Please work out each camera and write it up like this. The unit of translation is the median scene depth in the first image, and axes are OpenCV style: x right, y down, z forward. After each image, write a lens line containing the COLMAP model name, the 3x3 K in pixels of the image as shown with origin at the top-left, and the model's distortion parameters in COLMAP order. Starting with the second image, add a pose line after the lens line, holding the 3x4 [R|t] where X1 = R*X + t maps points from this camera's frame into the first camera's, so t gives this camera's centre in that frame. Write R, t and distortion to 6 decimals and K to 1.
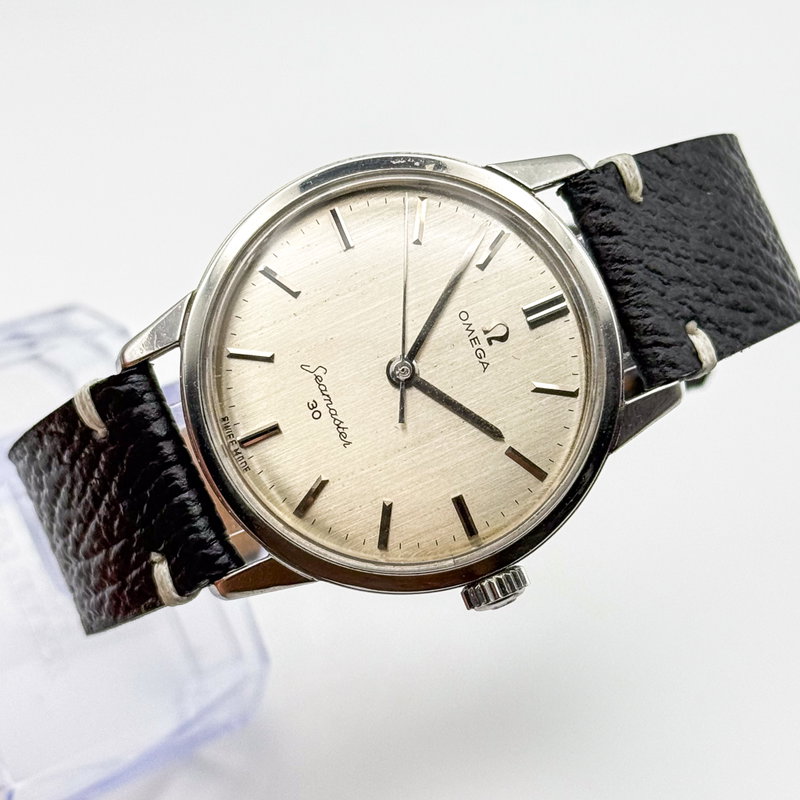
lens RADIAL K [[2288.9, 0, 403.3], [0, 2288.9, 392.0], [0, 0, 1]] dist [0.176468, 0.000000]
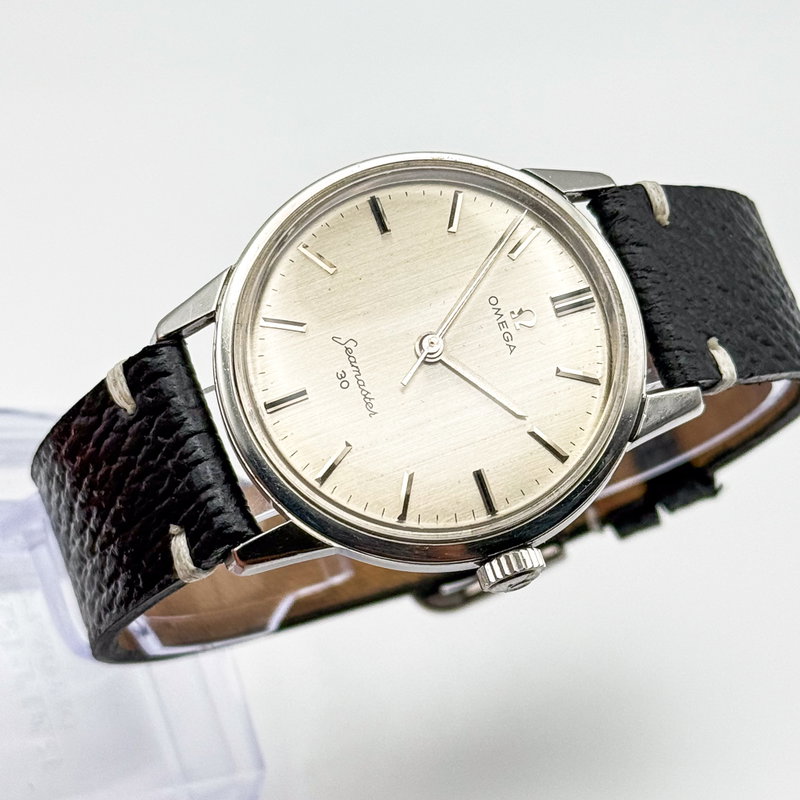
lens RADIAL K [[2288.9, 0, 406.2], [0, 2288.9, 398.5], [0, 0, 1]] dist [0.176468, 0.000000]
pose [[0.998145, 0.060876, -0.000734, -0.009330], [-0.059560, 0.973933, -0.218879, 0.236908], [-0.012609, 0.218517, 0.975752, 0.004256]]
